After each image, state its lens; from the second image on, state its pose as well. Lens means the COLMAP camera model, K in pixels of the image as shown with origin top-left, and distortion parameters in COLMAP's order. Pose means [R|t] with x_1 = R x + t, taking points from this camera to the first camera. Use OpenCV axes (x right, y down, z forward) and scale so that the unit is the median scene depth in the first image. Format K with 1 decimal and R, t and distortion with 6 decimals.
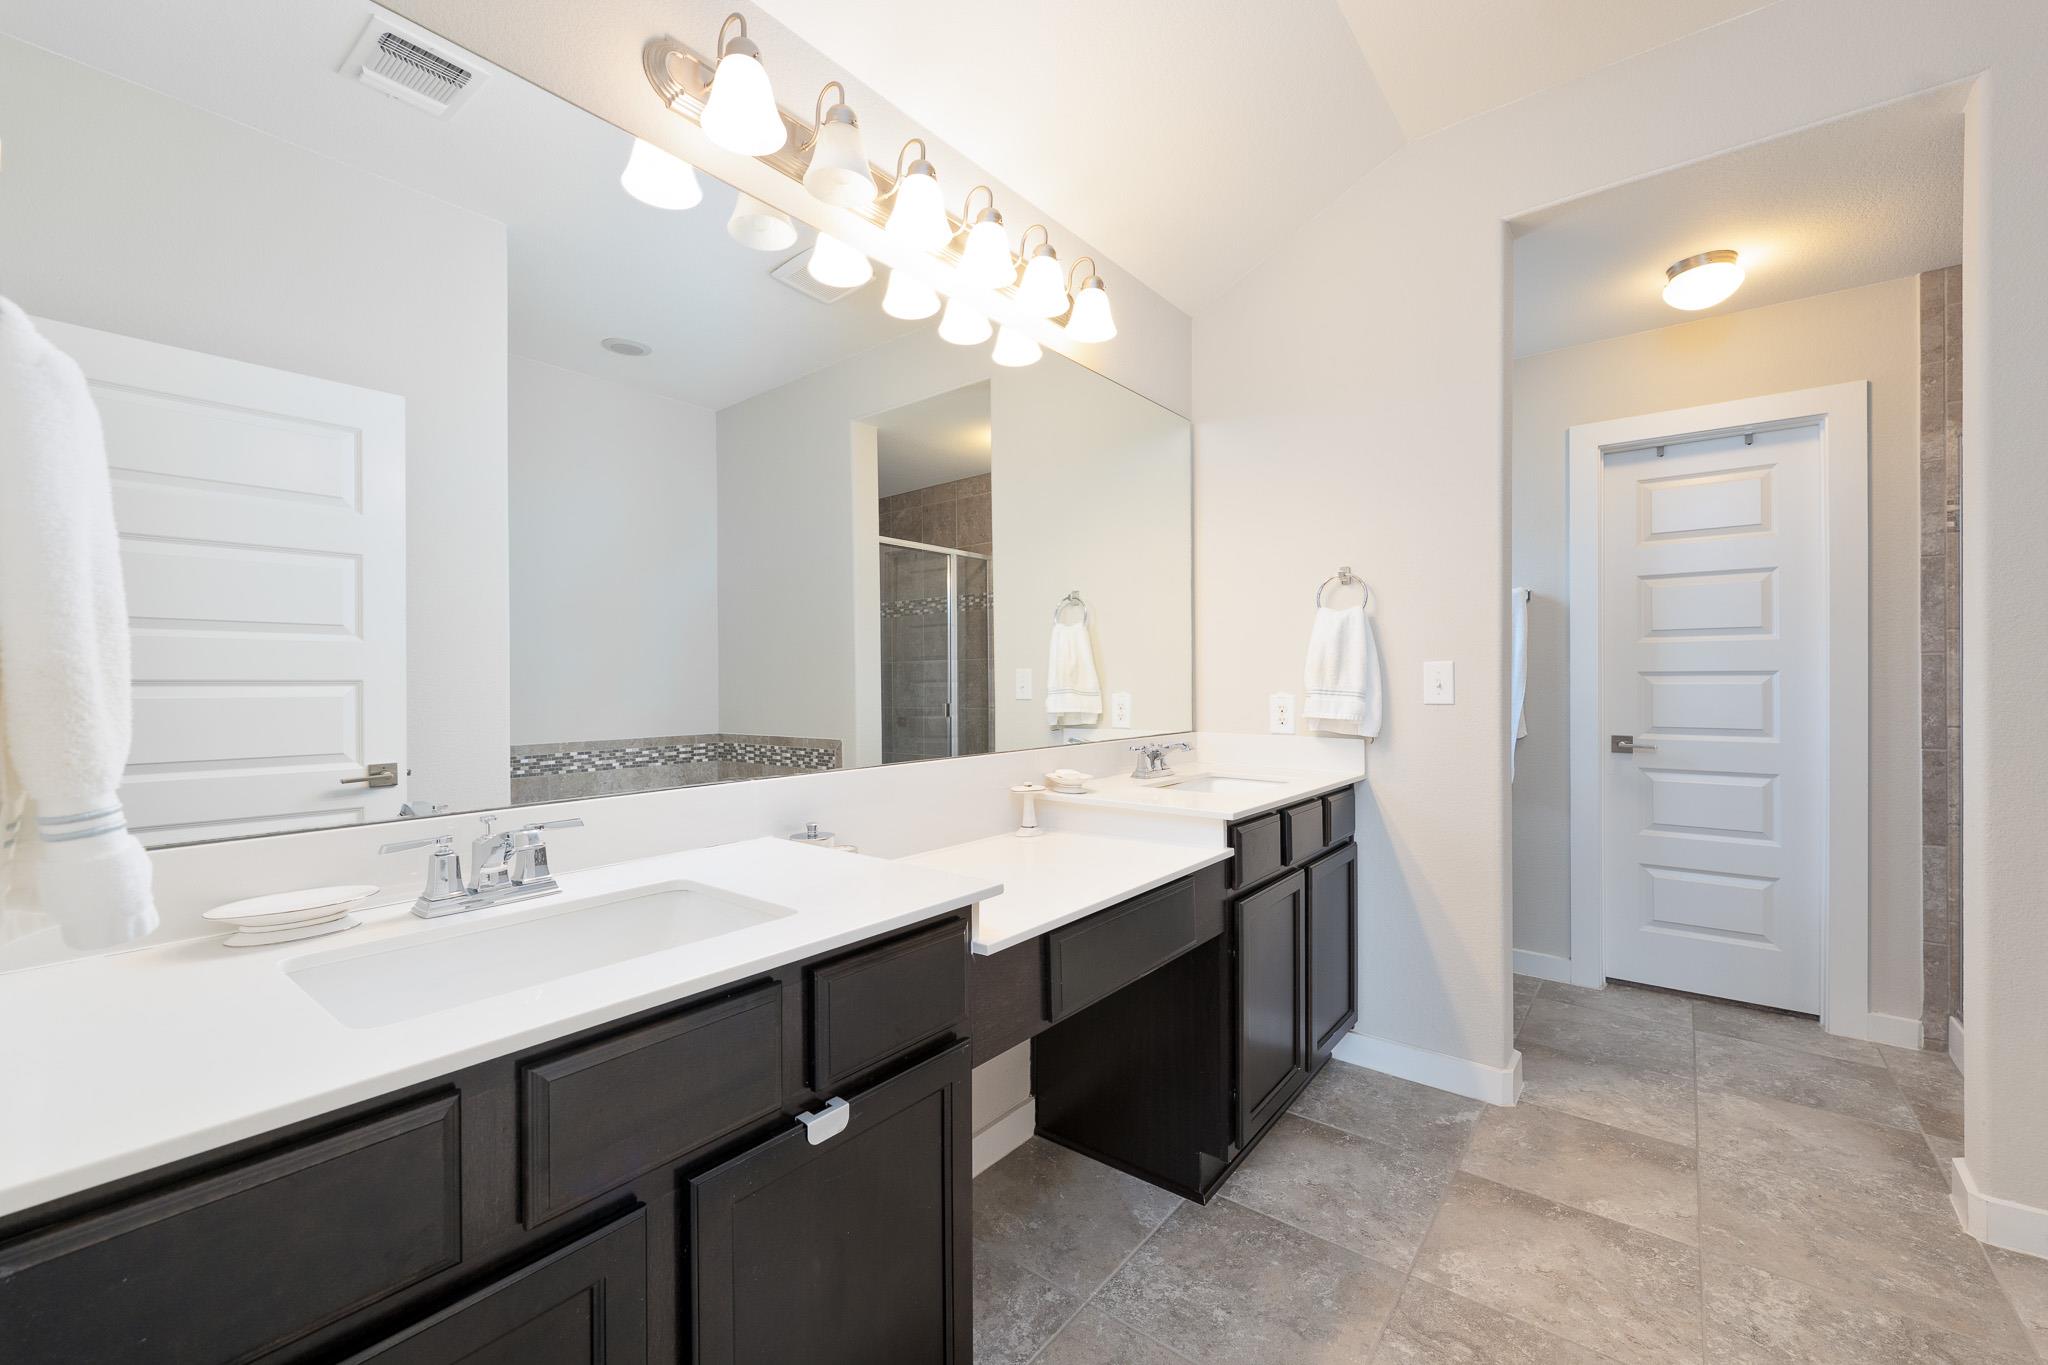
lens RADIAL K [[859.0, 0, 1009.1], [0, 859.0, 673.3], [0, 0, 1]] dist [0.002461, 0.000340]
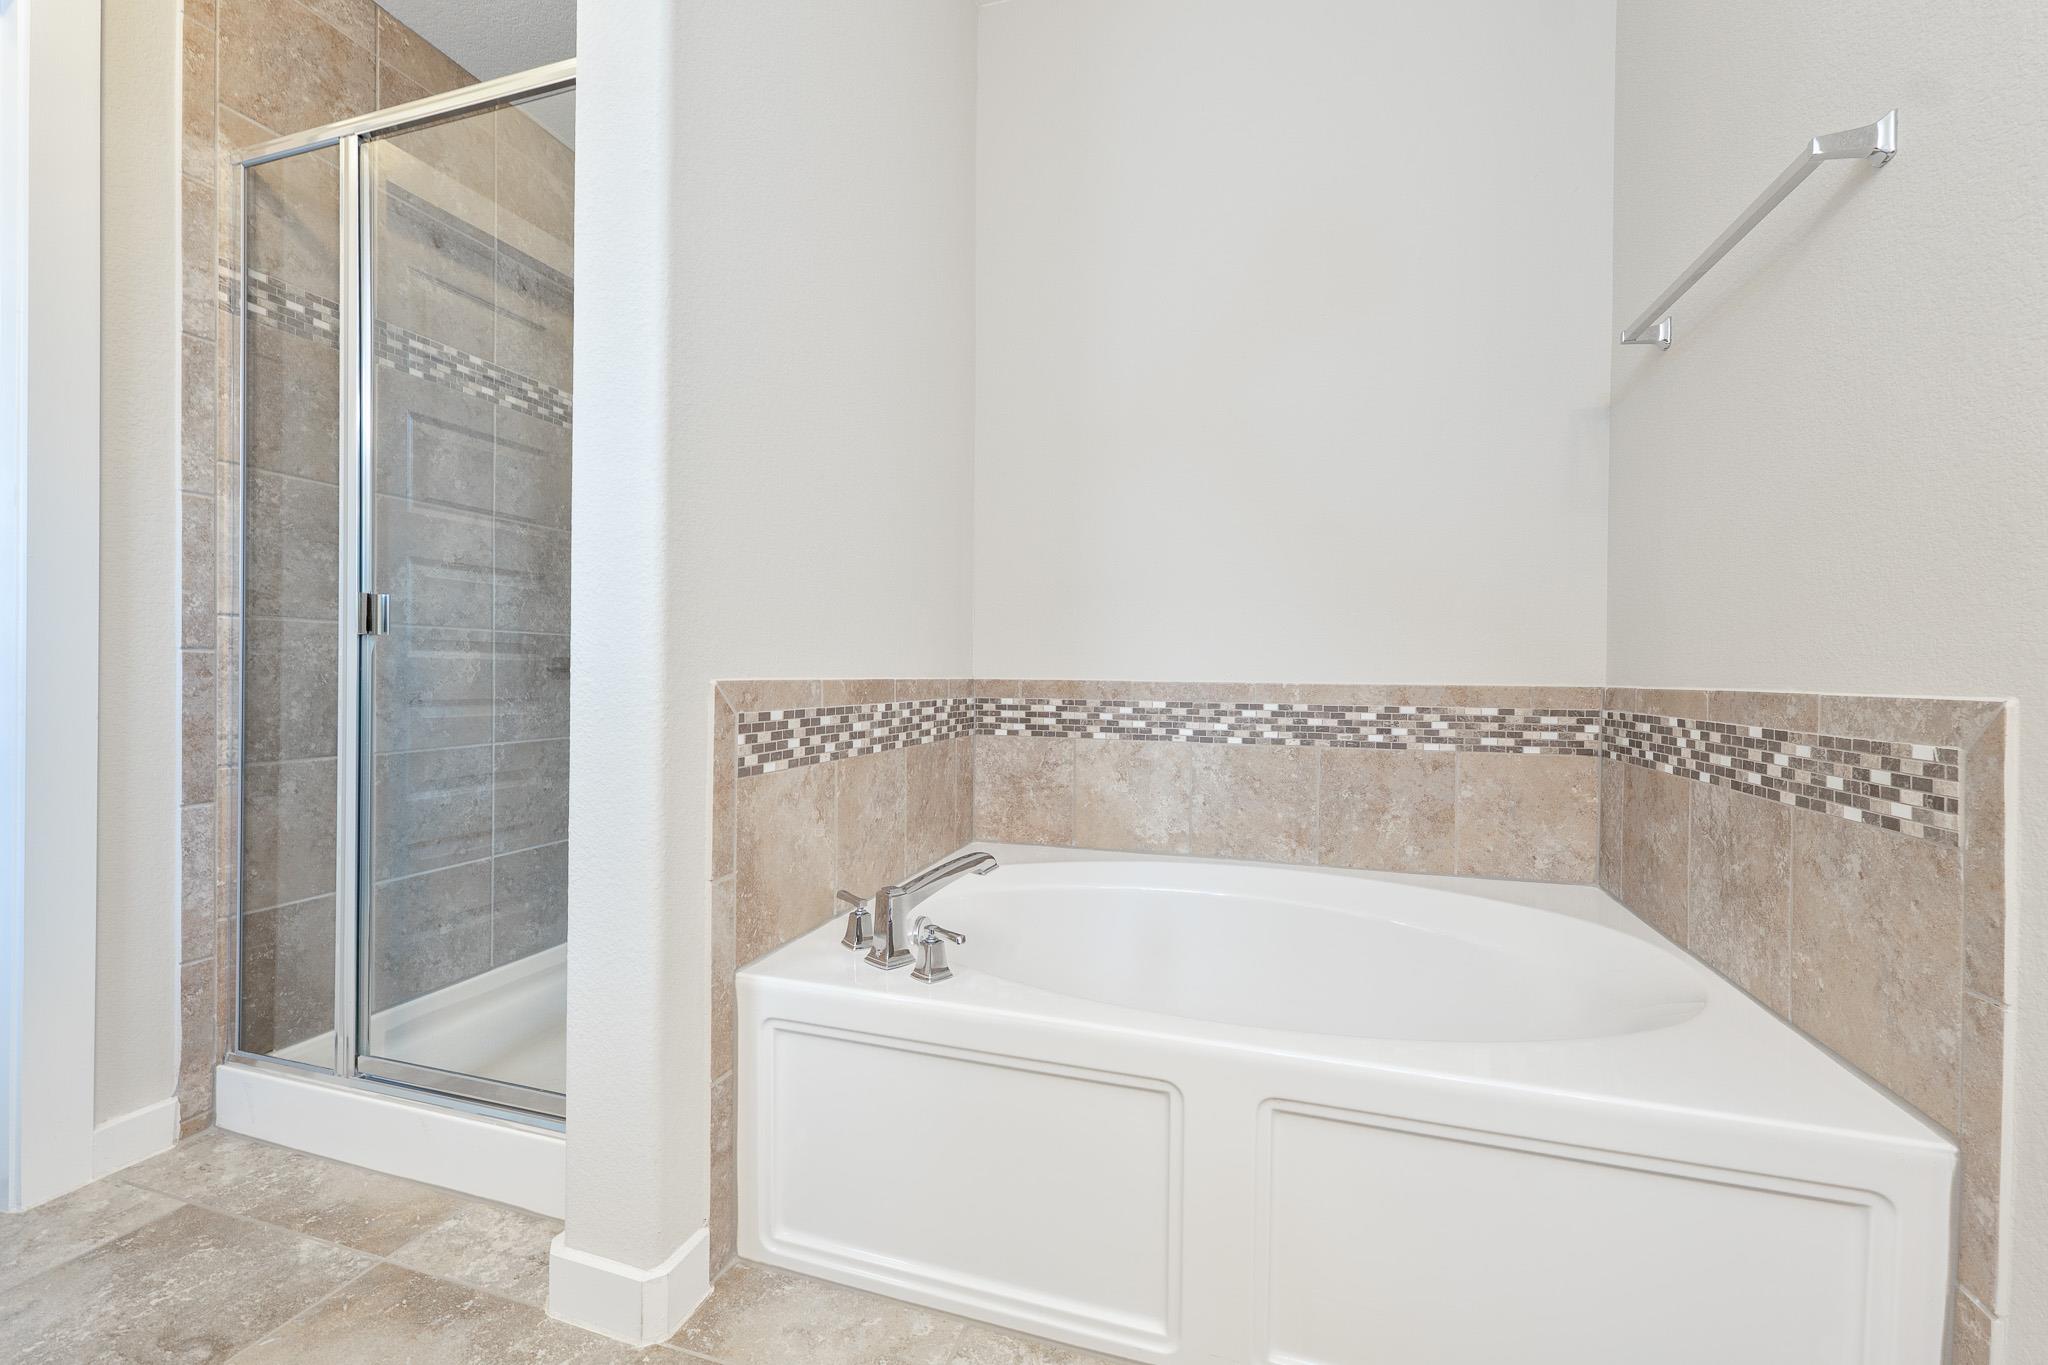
lens RADIAL K [[820.2, 0, 1032.0], [0, 820.2, 680.0], [0, 0, 1]] dist [0.000407, 0.000113]
pose [[-0.365072, -0.008589, 0.930940, 0.302636], [-0.011326, 0.999924, 0.004783, 0.100751], [-0.930910, -0.008798, -0.365142, 0.658323]]
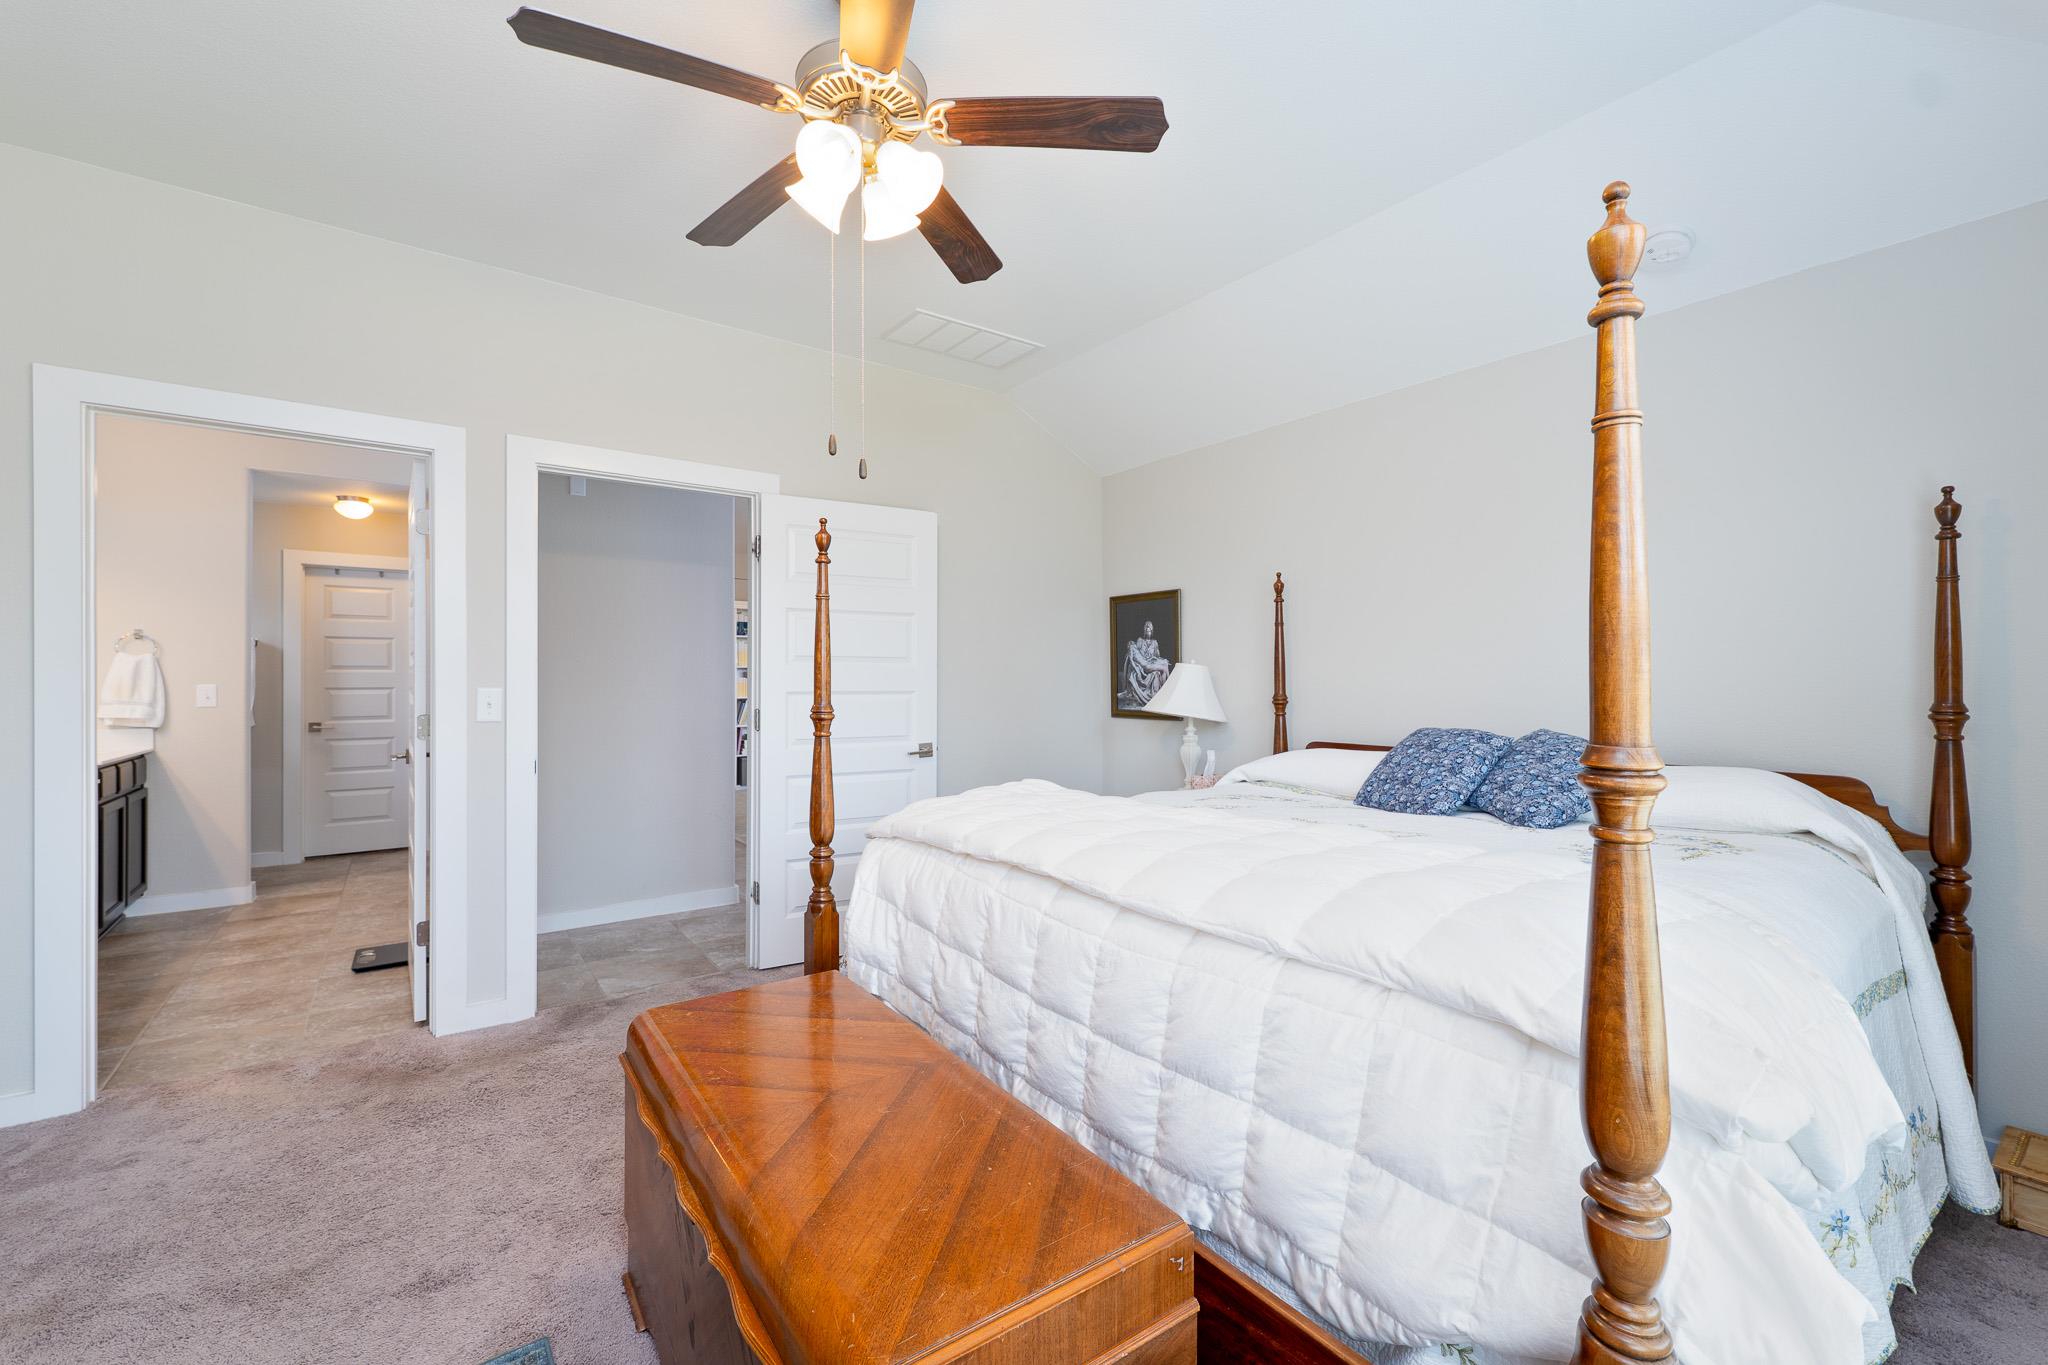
lens RADIAL K [[844.7, 0, 1026.7], [0, 844.7, 674.8], [0, 0, 1]] dist [0.001519, -0.000050]
pose [[0.266758, 0.007619, 0.963734, -0.730306], [-0.002407, 0.999971, -0.007239, -0.023971], [-0.963761, -0.000388, 0.266768, -1.111306]]
